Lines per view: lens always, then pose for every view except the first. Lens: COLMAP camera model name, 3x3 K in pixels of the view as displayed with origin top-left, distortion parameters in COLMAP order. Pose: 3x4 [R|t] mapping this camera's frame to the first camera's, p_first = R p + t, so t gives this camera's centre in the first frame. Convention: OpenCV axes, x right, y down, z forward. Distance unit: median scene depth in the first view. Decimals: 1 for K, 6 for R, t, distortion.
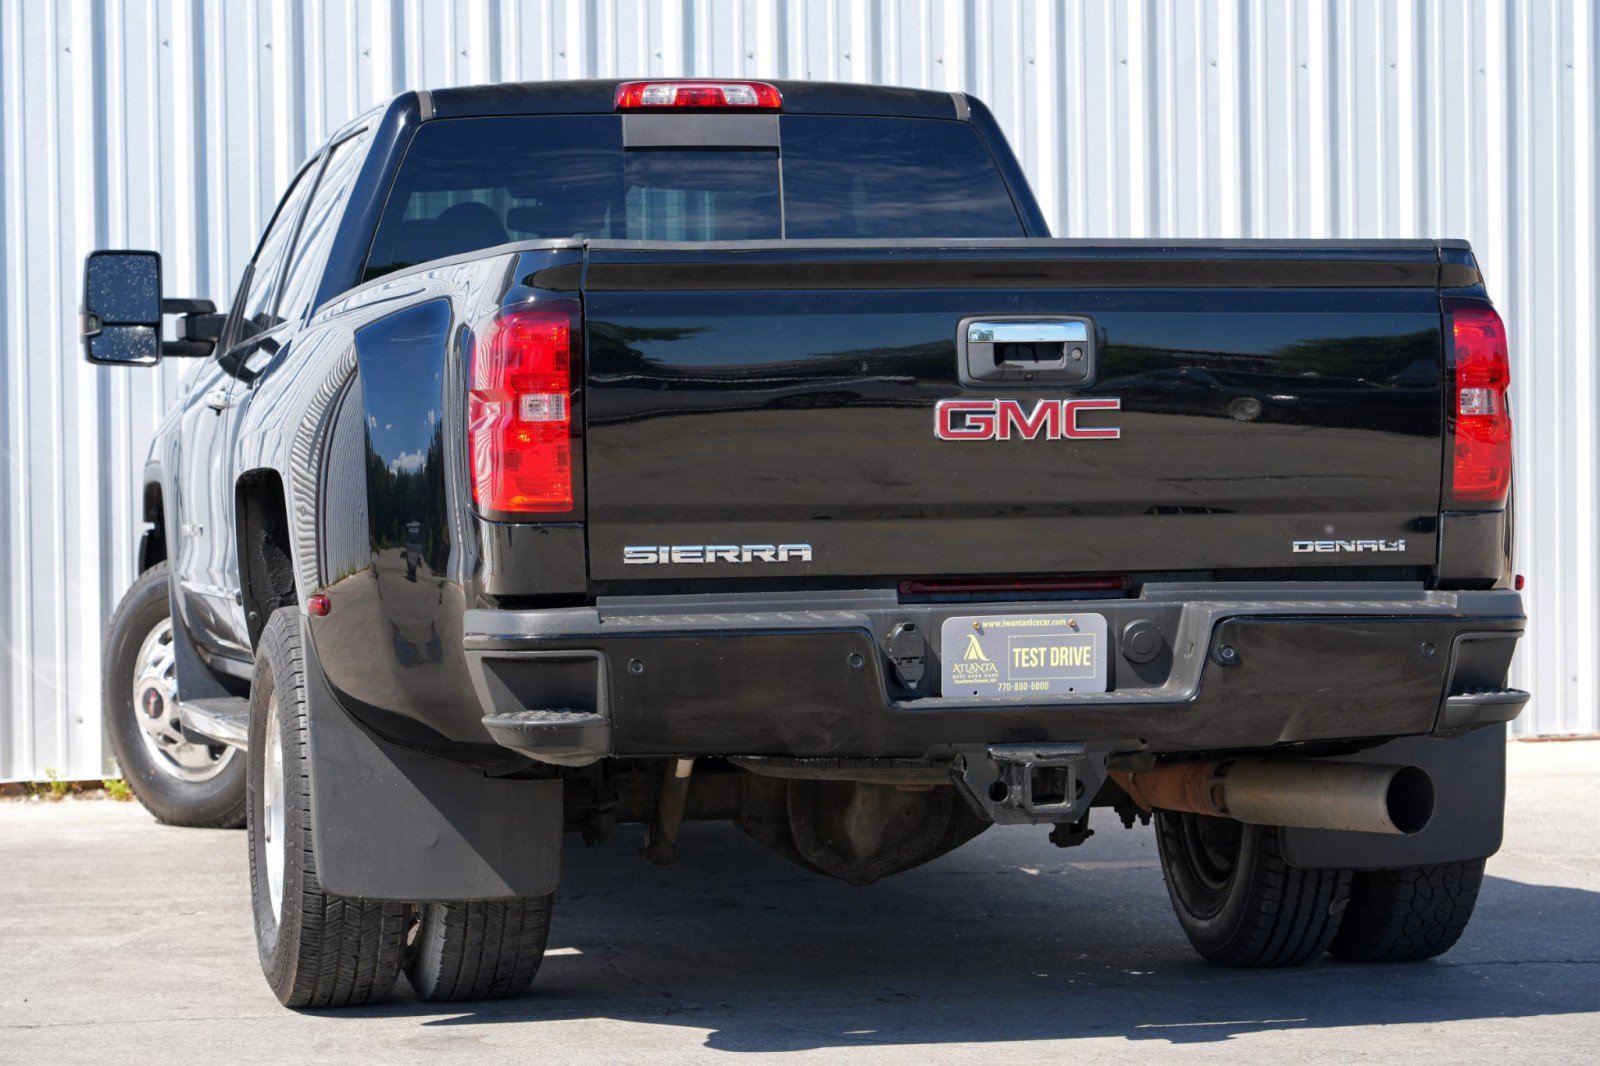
lens RADIAL K [[4734.3, 0, 800.0], [0, 4734.3, 533.0], [0, 0, 1]] dist [0.022150, -0.123294]
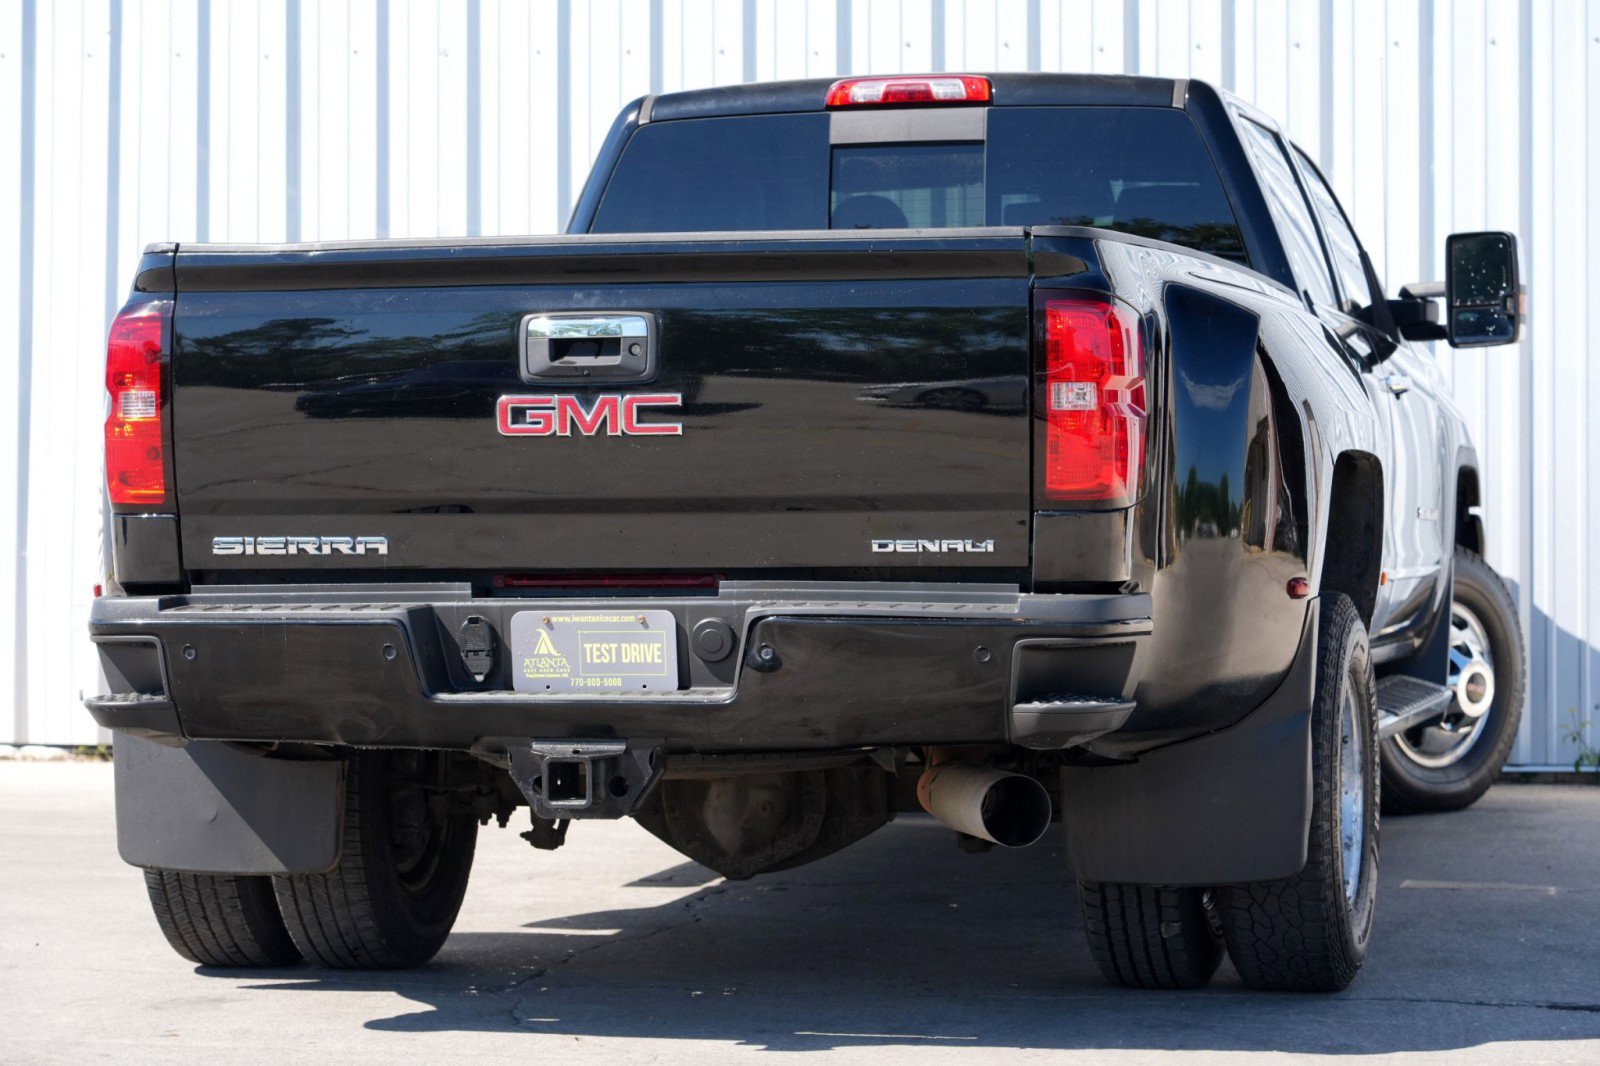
lens RADIAL K [[4669.3, 0, 740.7], [0, 4669.3, 530.5], [0, 0, 1]] dist [0.098277, -2.138089]
pose [[0.884093, 0.011035, -0.467182, 0.534612], [-0.010380, 0.999938, 0.003977, -0.003861], [0.467197, 0.001333, 0.884152, 0.142422]]
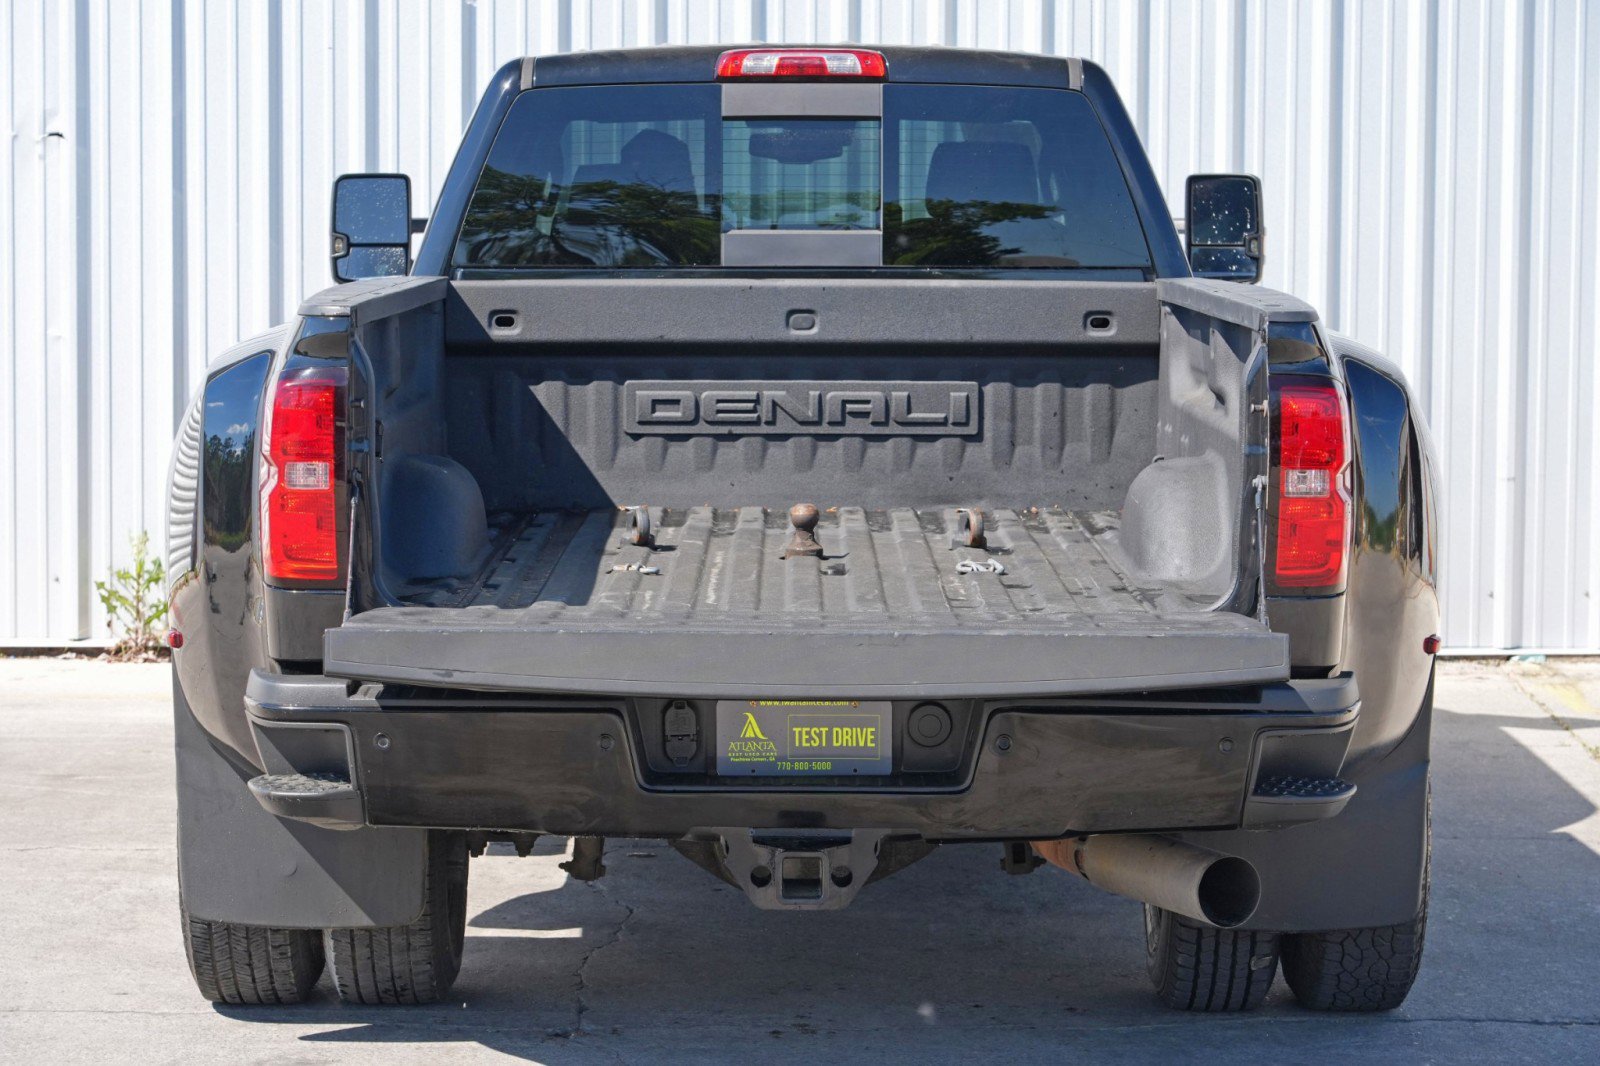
lens RADIAL K [[4461.7, 0, 736.0], [0, 4461.7, 529.6], [0, 0, 1]] dist [0.060872, -0.519344]
pose [[0.969634, 0.036274, -0.241857, 0.255050], [-0.018010, 0.996845, 0.077304, -0.087452], [0.243898, -0.070601, 0.967228, 0.107216]]
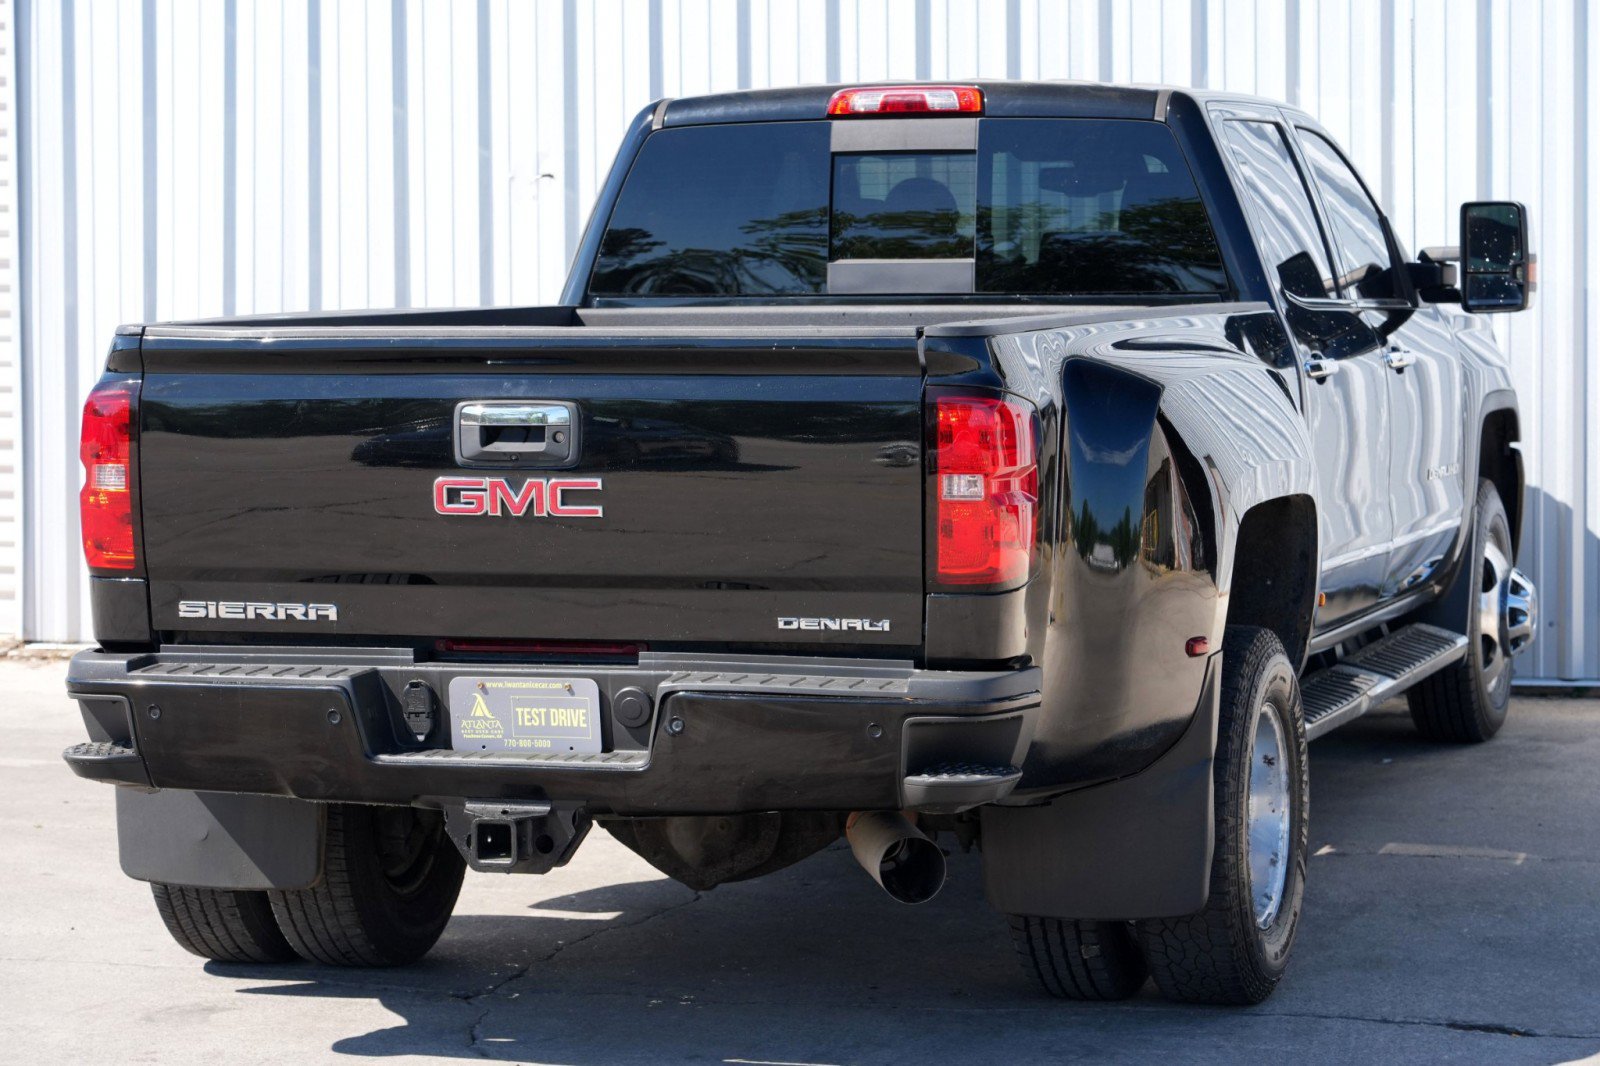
lens RADIAL K [[4694.5, 0, 800.0], [0, 4694.5, 533.0], [0, 0, 1]] dist [-0.034523, -0.129792]
pose [[0.858696, 0.041497, -0.510802, 0.641520], [-0.007801, 0.997659, 0.067935, -0.087891], [0.512425, -0.054351, 0.857010, 0.122910]]
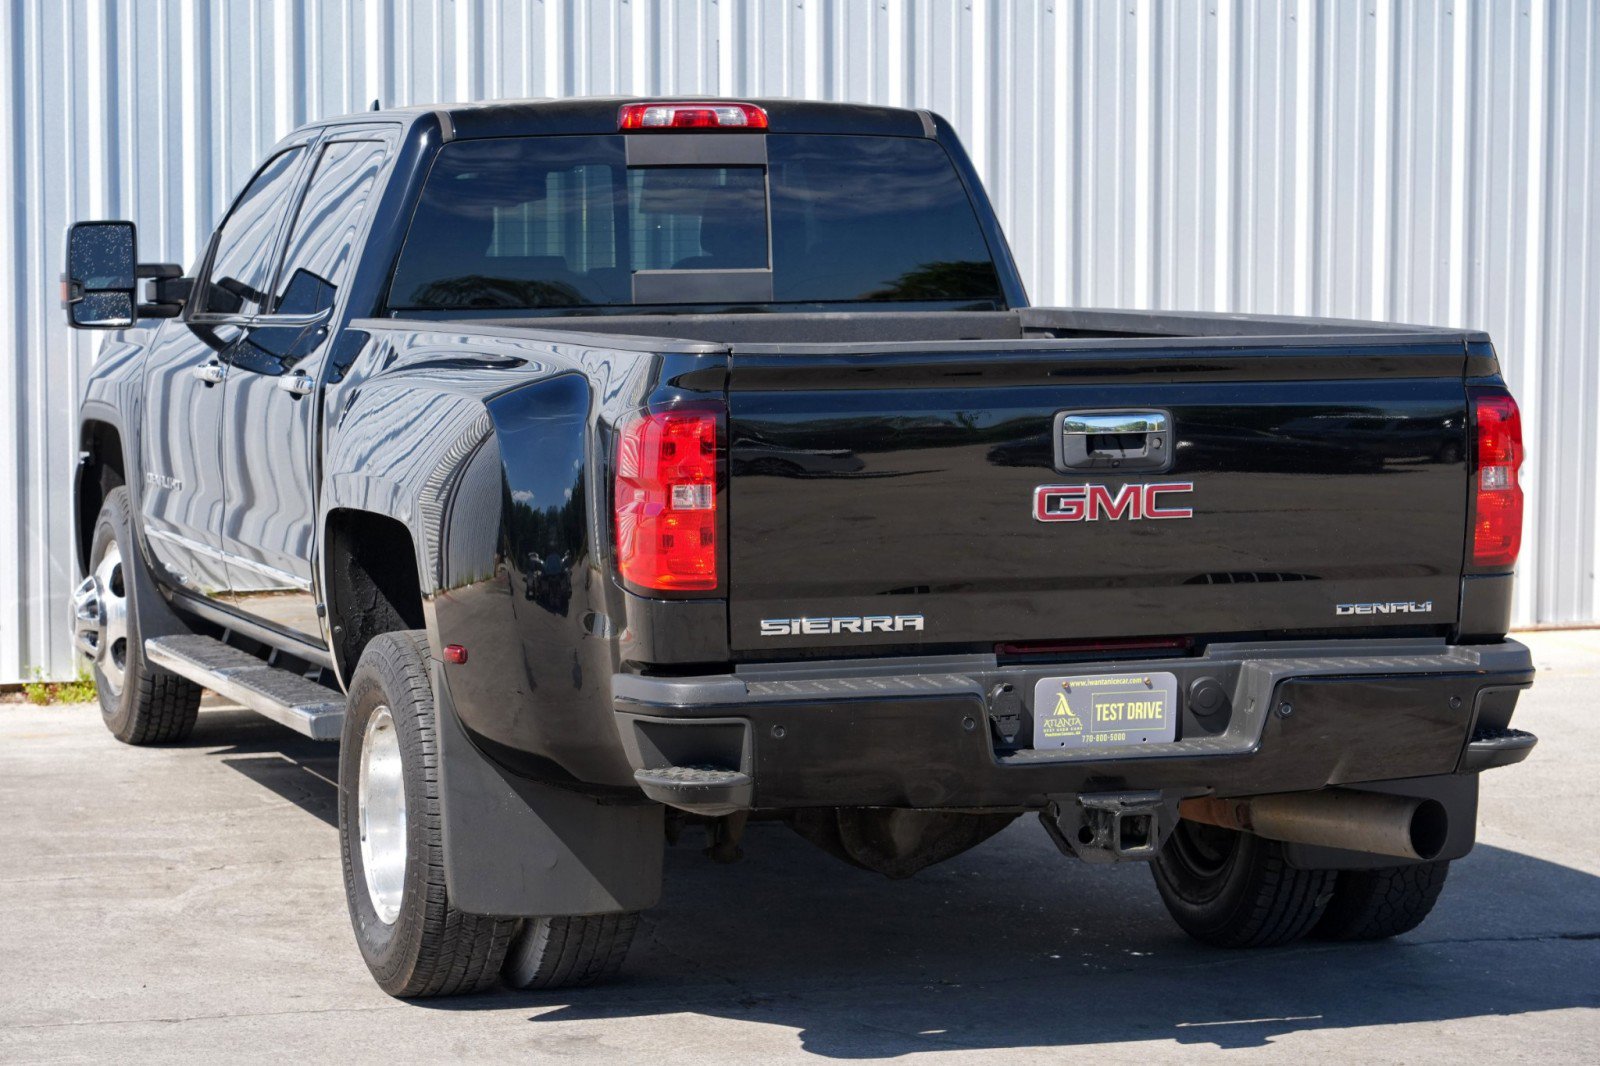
lens RADIAL K [[4669.3, 0, 740.7], [0, 4669.3, 530.5], [0, 0, 1]] dist [0.098277, -2.138089]
pose [[0.996108, 0.003123, 0.088081, -0.136019], [-0.008800, 0.997903, 0.064131, -0.086796], [-0.087696, -0.064656, 0.994047, -0.089034]]
